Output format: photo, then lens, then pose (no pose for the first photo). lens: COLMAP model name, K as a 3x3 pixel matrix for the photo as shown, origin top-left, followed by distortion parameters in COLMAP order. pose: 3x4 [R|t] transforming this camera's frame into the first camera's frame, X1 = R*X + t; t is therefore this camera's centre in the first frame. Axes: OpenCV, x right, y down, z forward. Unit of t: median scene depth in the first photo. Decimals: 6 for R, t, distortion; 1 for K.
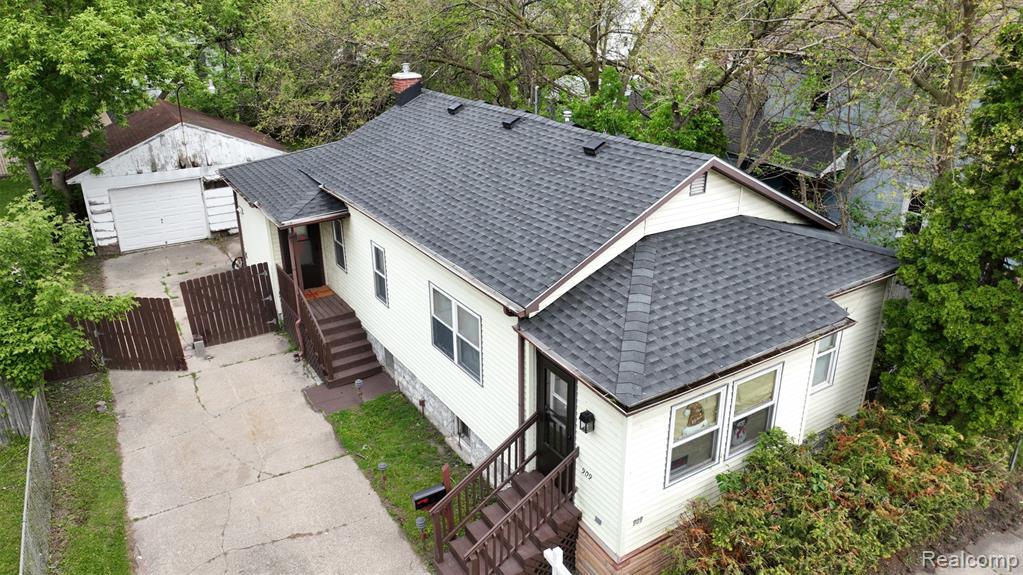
lens RADIAL K [[720.8, 0, 512.7], [0, 720.8, 285.0], [0, 0, 1]] dist [0.001635, 0.014195]
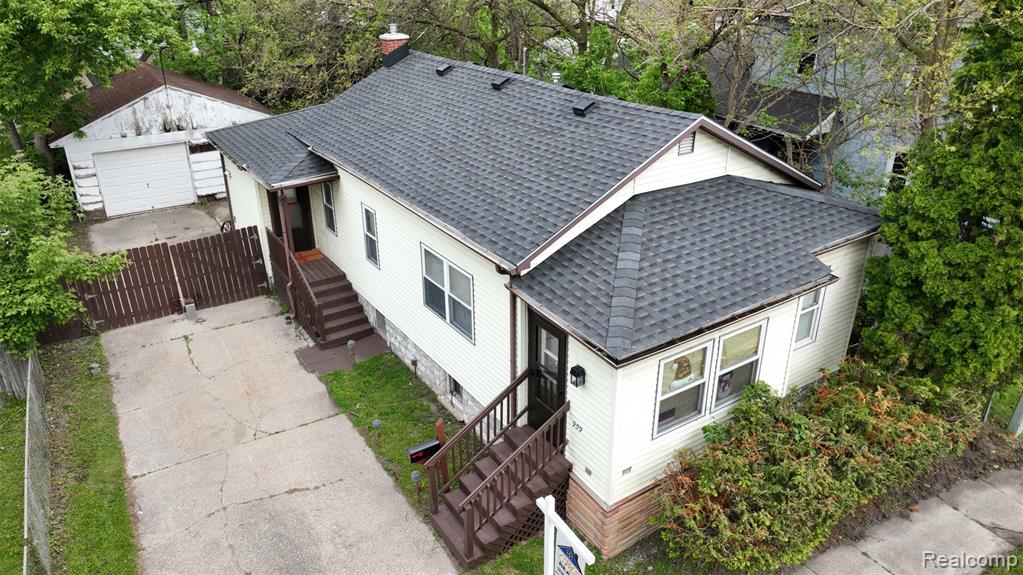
lens RADIAL K [[720.8, 0, 512.8], [0, 720.8, 284.4], [0, 0, 1]] dist [0.001635, 0.014195]
pose [[0.999808, -0.005425, 0.018853, -0.005644], [0.004581, 0.998998, 0.044516, 0.009170], [-0.019076, -0.044421, 0.998831, -0.013074]]
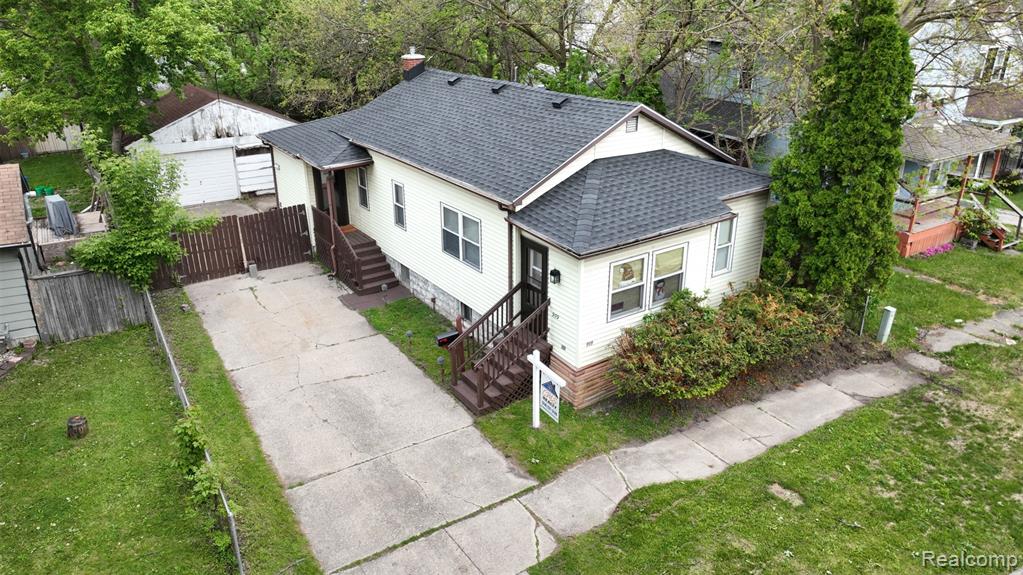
lens RADIAL K [[720.8, 0, 512.1], [0, 720.8, 284.3], [0, 0, 1]] dist [0.001635, 0.014195]
pose [[0.999438, -0.009830, 0.032041, -0.024138], [0.009866, 0.999951, -0.000978, 0.144348], [-0.032030, 0.001294, 0.999486, -0.346452]]
